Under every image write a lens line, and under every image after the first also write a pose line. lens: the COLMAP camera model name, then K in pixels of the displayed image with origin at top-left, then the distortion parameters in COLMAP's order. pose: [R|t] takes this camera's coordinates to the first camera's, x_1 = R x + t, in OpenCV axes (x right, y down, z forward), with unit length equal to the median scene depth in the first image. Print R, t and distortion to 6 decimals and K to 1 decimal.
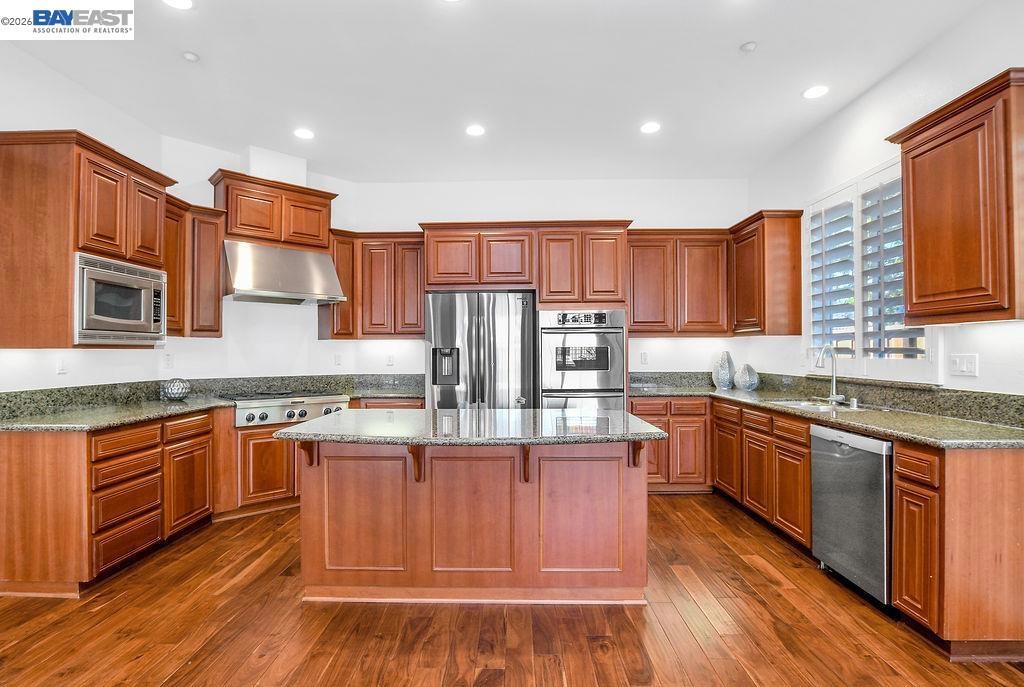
lens RADIAL K [[504.4, 0, 504.8], [0, 504.4, 347.6], [0, 0, 1]] dist [-0.022615, 0.000480]
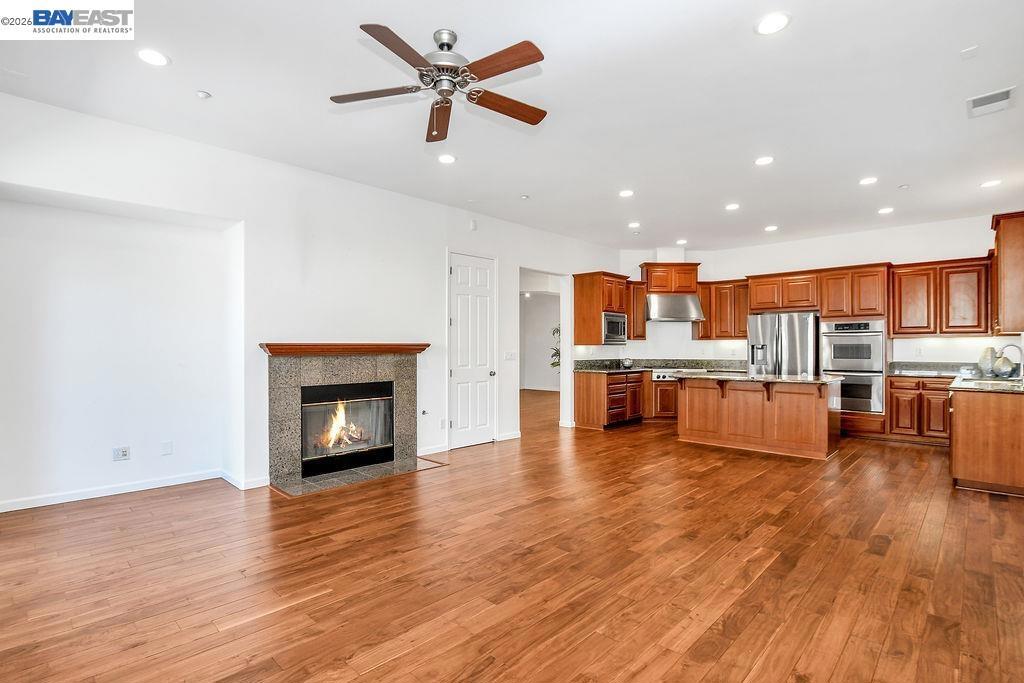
lens RADIAL K [[482.3, 0, 512.0], [0, 482.3, 341.5], [0, 0, 1]] dist [-0.001428, -0.000248]
pose [[0.731608, -0.003263, -0.681718, 0.459726], [0.001256, 0.999993, -0.003439, -0.007254], [0.681724, 0.001660, 0.731607, -0.973893]]
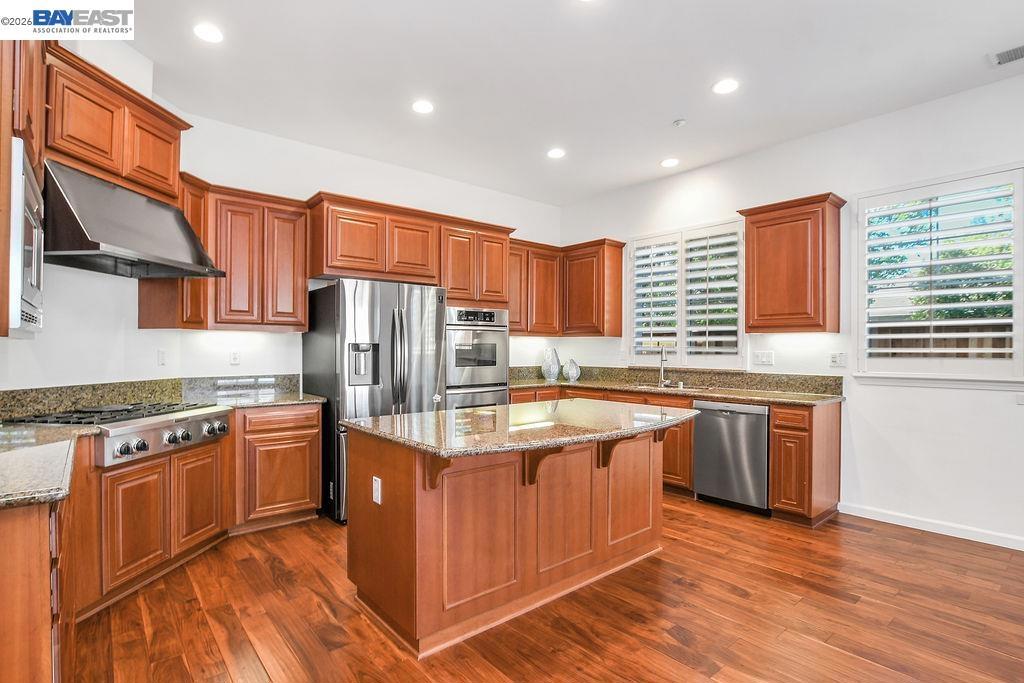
lens RADIAL K [[501.7, 0, 497.2], [0, 501.7, 350.5], [0, 0, 1]] dist [-0.022118, 0.000178]
pose [[0.756052, 0.002090, 0.654508, -0.560750], [-0.010743, 0.999900, 0.009217, 0.003320], [-0.654423, -0.014000, 0.755999, 0.219688]]
